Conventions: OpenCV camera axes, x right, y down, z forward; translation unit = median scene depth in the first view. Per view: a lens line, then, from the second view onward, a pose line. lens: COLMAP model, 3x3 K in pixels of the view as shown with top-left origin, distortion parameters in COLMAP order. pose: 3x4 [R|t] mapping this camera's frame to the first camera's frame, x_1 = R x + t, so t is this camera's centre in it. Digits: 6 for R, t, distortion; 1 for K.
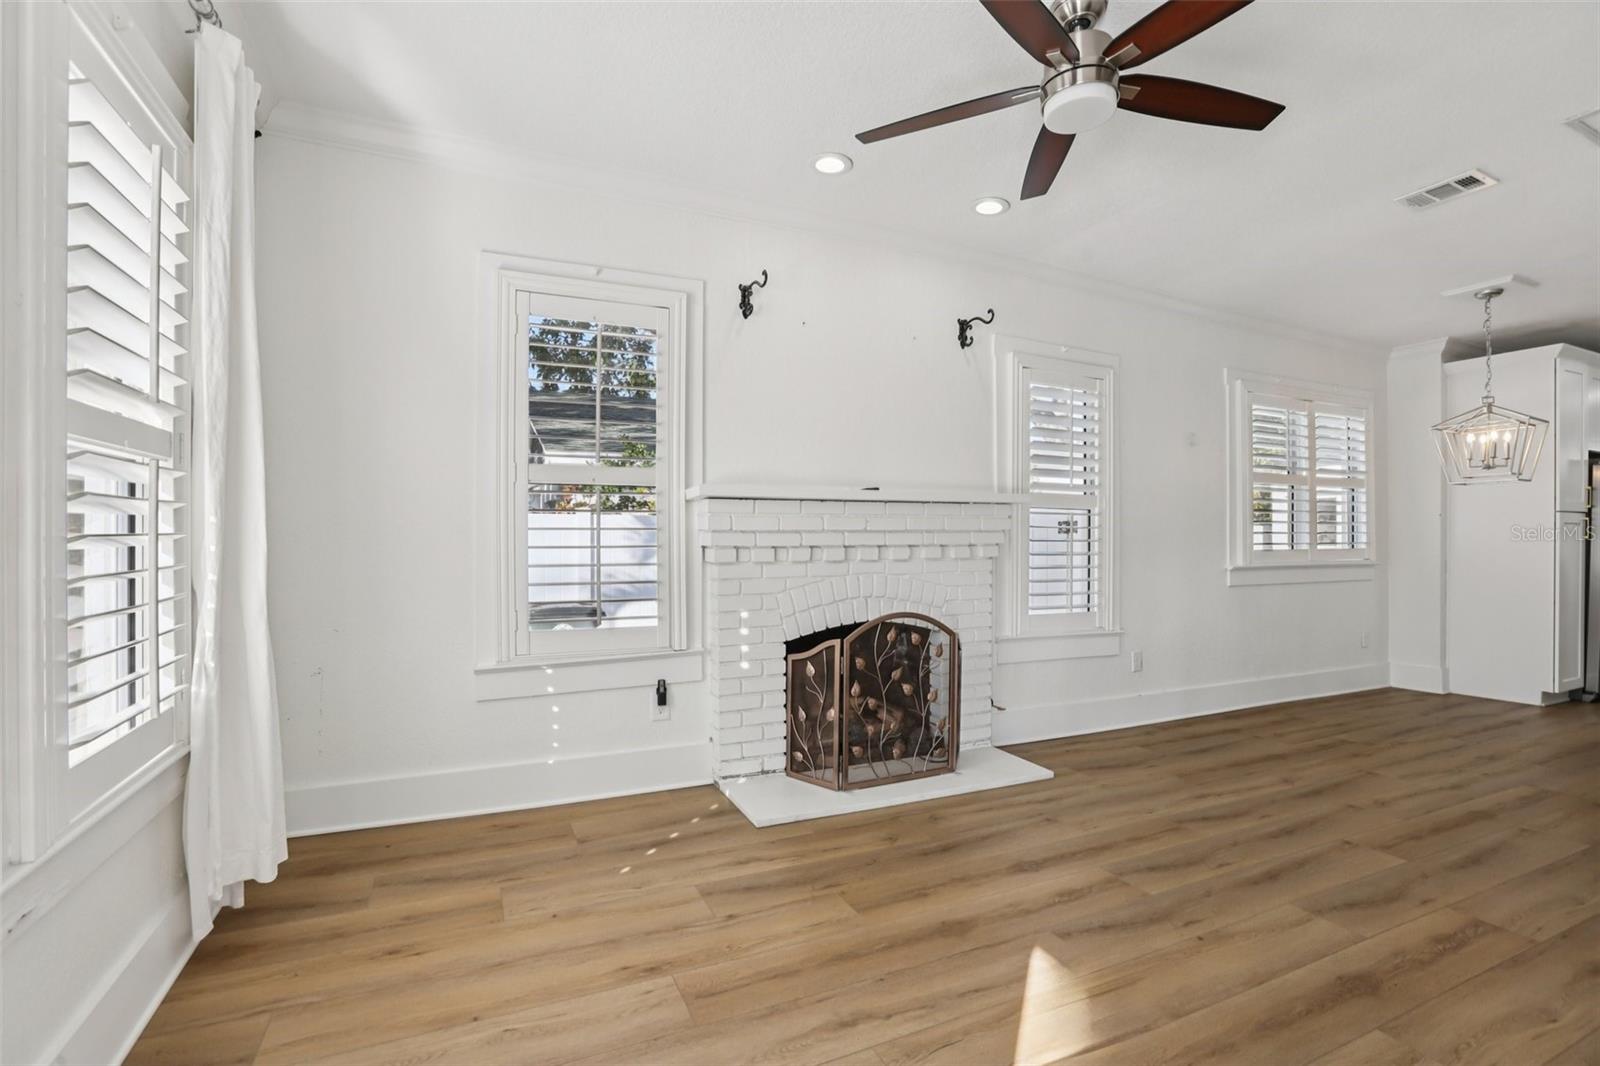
lens RADIAL K [[728.6, 0, 798.1], [0, 728.6, 539.0], [0, 0, 1]] dist [-0.049231, 0.015333]
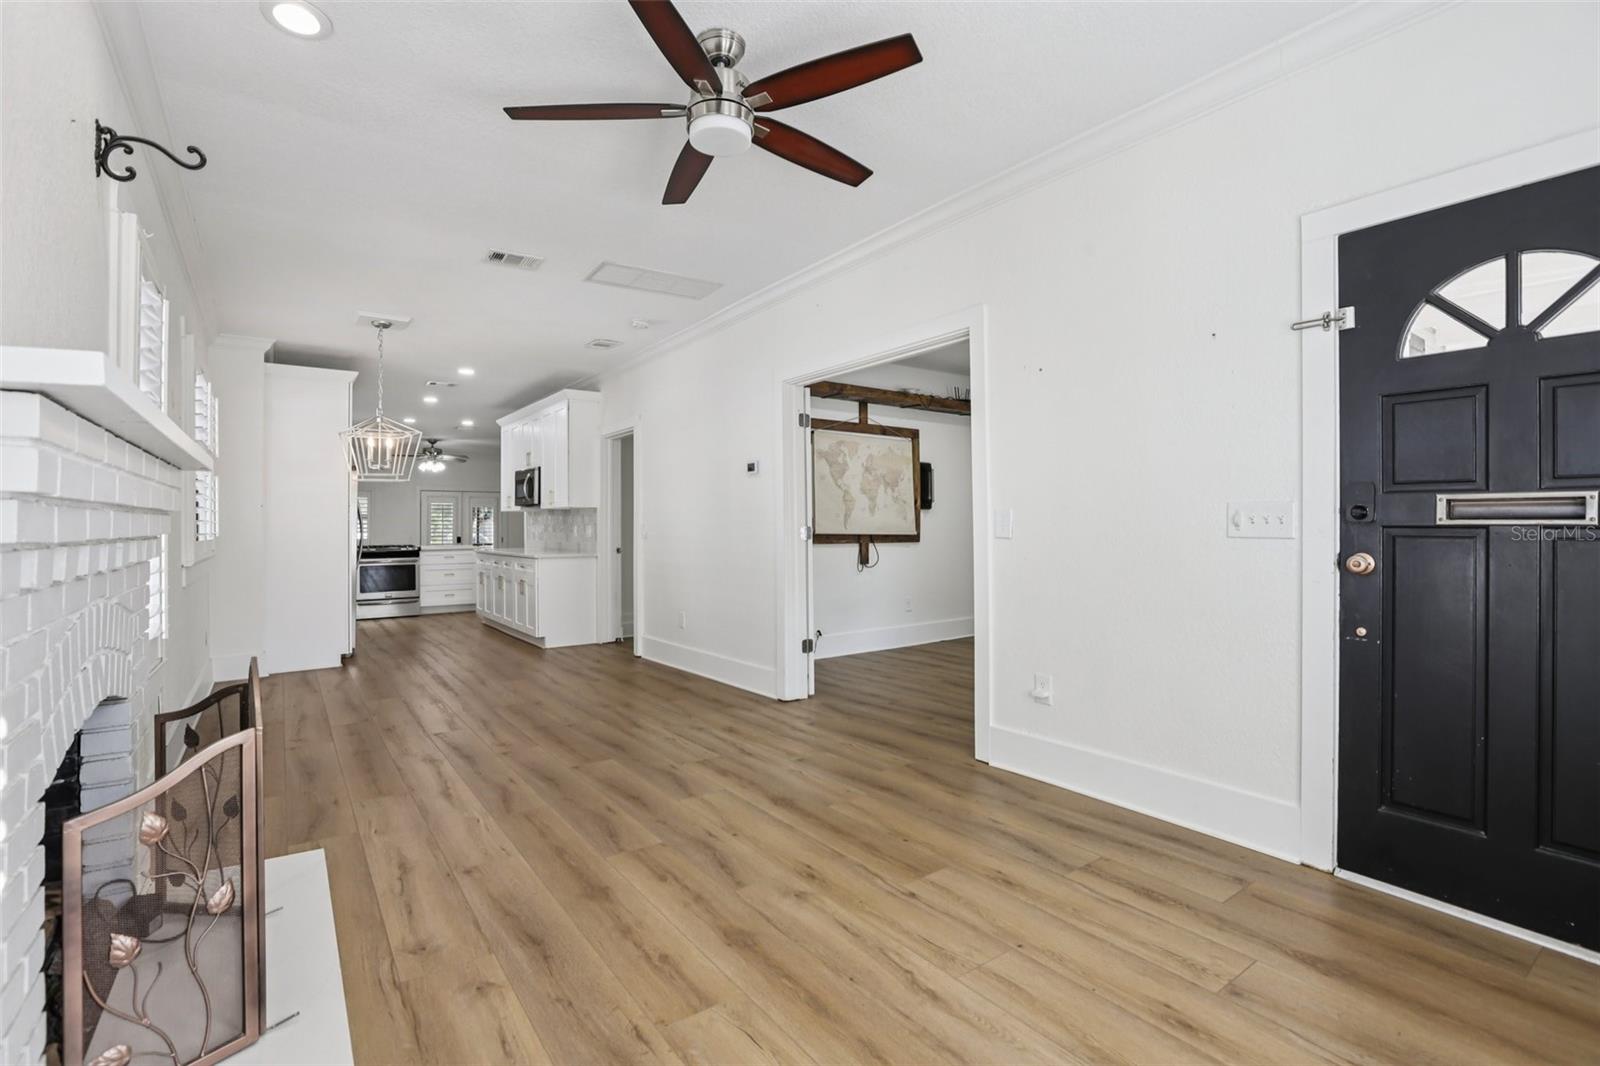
lens RADIAL K [[728.6, 0, 790.4], [0, 728.6, 522.6], [0, 0, 1]] dist [-0.049231, 0.015333]
pose [[-0.185975, 0.010153, 0.982502, -0.604108], [0.006273, 0.999939, -0.009146, 0.007326], [-0.982534, 0.004462, -0.186027, 0.926976]]
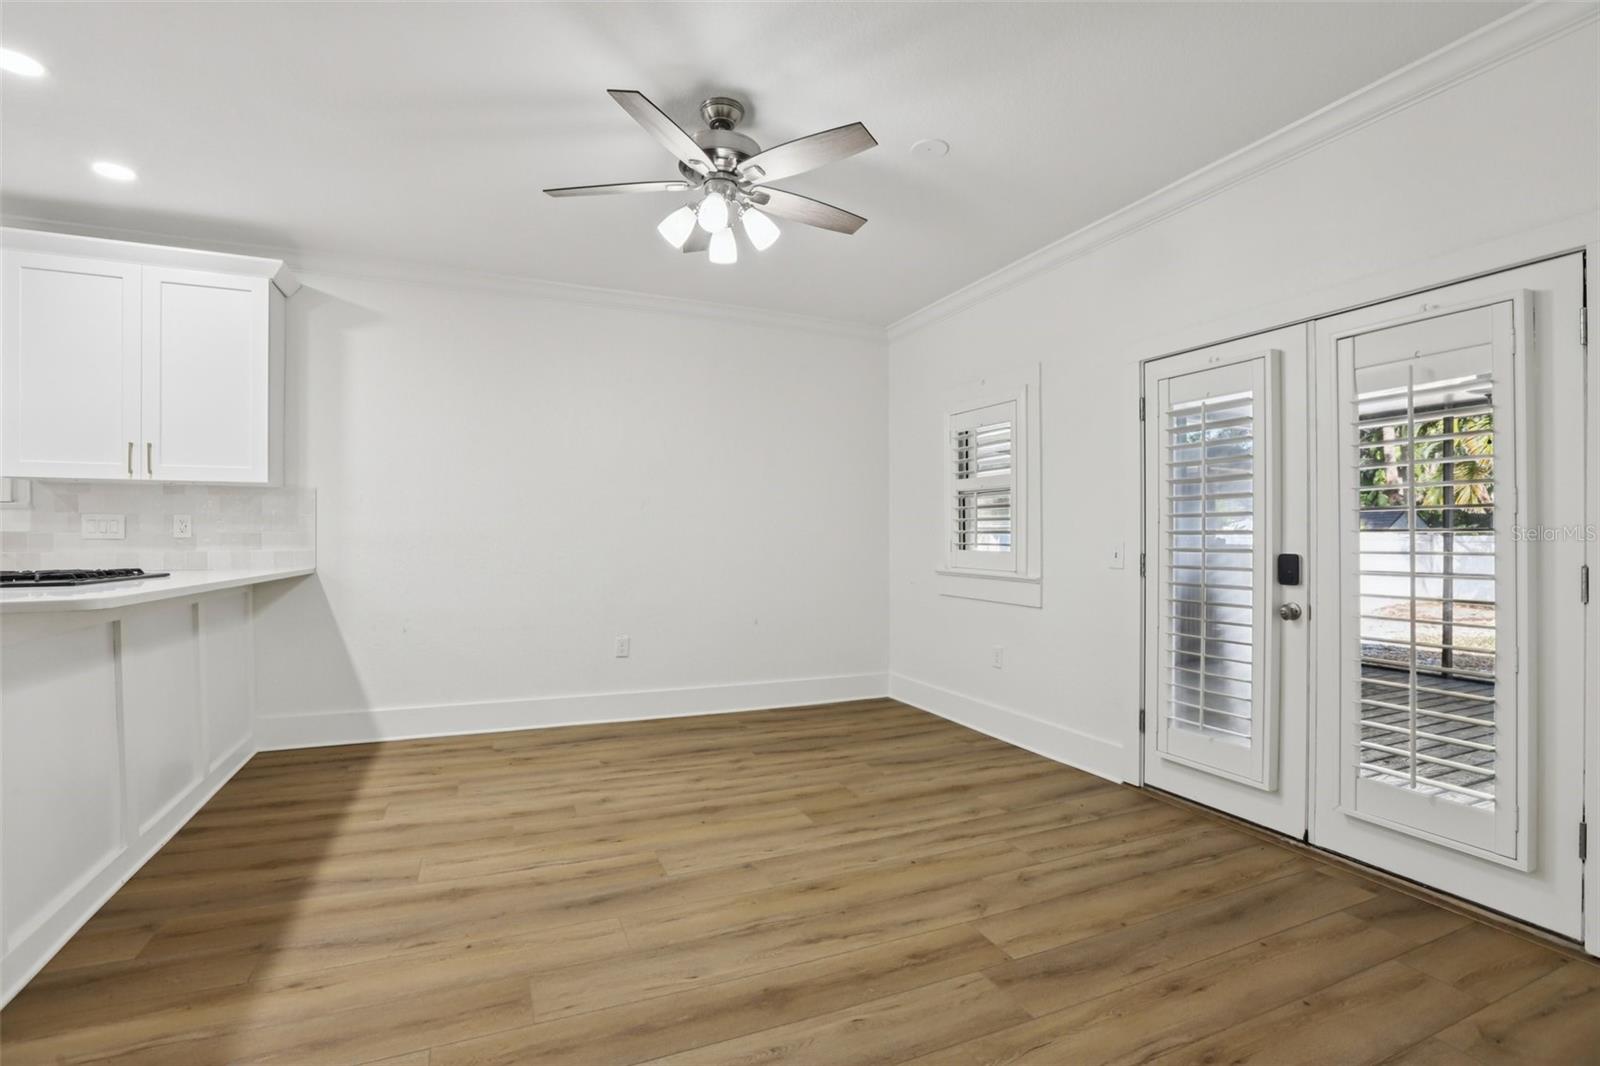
lens RADIAL K [[728.6, 0, 794.7], [0, 728.6, 537.6], [0, 0, 1]] dist [-0.049231, 0.015333]
pose [[0.999914, 0.002575, -0.012884, 4.868622], [-0.002586, 0.999996, -0.000848, 0.030980], [0.012882, 0.000882, 0.999917, 1.347610]]
